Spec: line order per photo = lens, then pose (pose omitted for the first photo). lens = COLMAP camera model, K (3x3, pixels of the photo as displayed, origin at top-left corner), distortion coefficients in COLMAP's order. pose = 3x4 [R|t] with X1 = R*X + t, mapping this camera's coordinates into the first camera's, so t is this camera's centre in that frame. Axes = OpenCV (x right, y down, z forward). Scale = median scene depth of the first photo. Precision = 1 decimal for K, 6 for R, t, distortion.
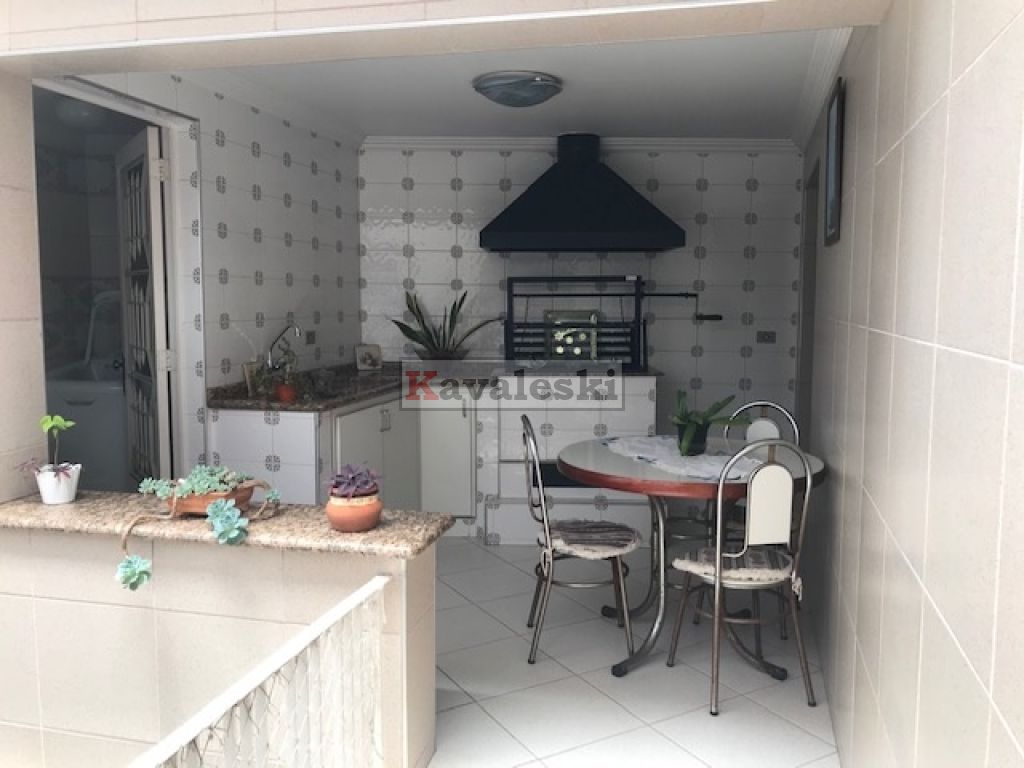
lens RADIAL K [[840.7, 0, 513.2], [0, 840.7, 381.1], [0, 0, 1]] dist [-0.005012, 0.021366]
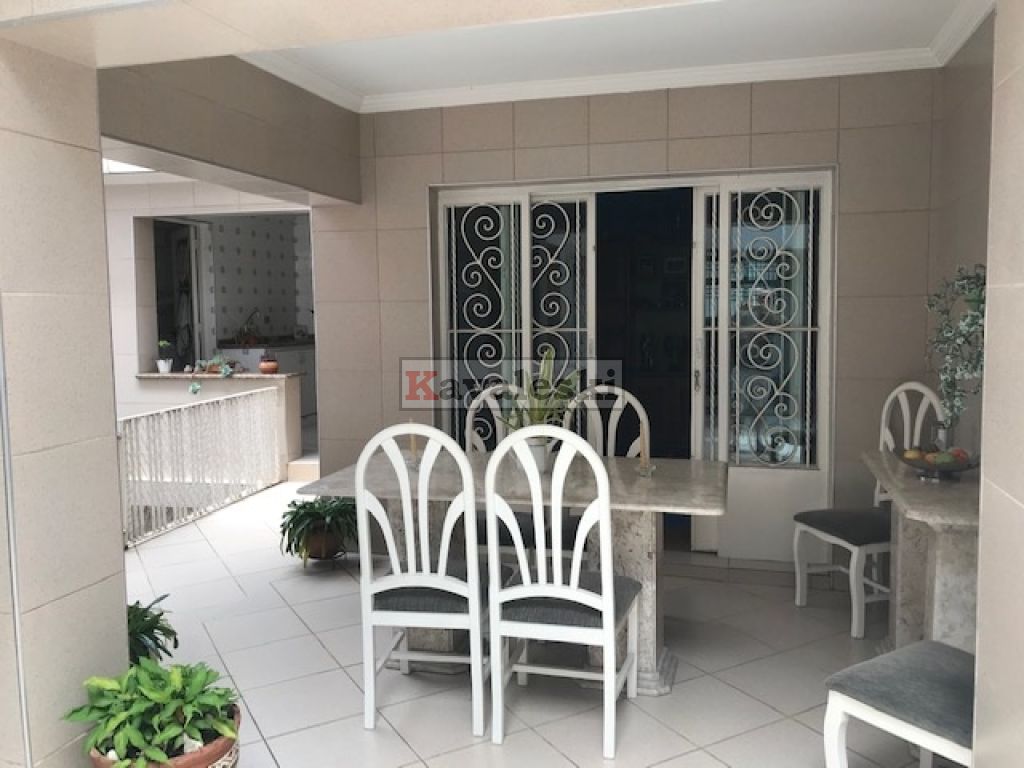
lens RADIAL K [[840.7, 0, 511.9], [0, 840.7, 384.6], [0, 0, 1]] dist [-0.005012, 0.021366]
pose [[0.999882, -0.015217, -0.002087, 0.432678], [0.015197, 0.999841, -0.009324, 0.163766], [0.002229, 0.009291, 0.999954, -1.260288]]
